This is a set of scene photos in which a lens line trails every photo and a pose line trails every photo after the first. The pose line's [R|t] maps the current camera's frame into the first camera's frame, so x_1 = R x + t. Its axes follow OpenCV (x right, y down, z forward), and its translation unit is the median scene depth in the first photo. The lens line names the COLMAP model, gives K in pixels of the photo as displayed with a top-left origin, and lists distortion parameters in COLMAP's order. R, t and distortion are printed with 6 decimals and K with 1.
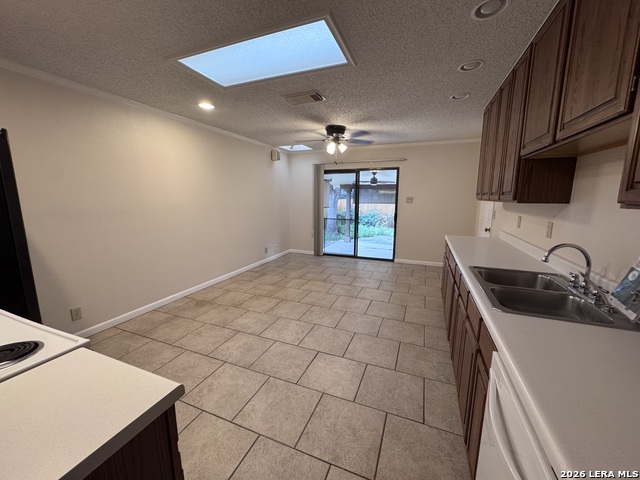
lens RADIAL K [[255.8, 0, 320.3], [0, 255.8, 240.2], [0, 0, 1]] dist [-0.006997, 0.000059]
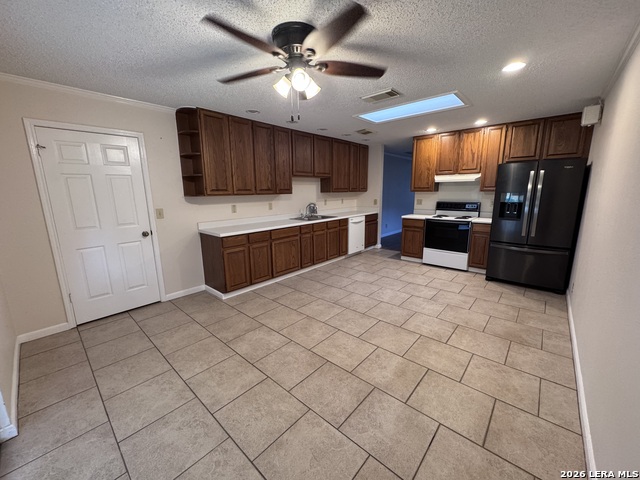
lens RADIAL K [[255.8, 0, 318.9], [0, 255.8, 239.9], [0, 0, 1]] dist [-0.006997, 0.000059]
pose [[-0.940654, -0.056486, 0.334635, -0.173490], [0.067075, 0.935655, 0.346484, -0.320947], [-0.332674, 0.348367, -0.876338, 1.824164]]
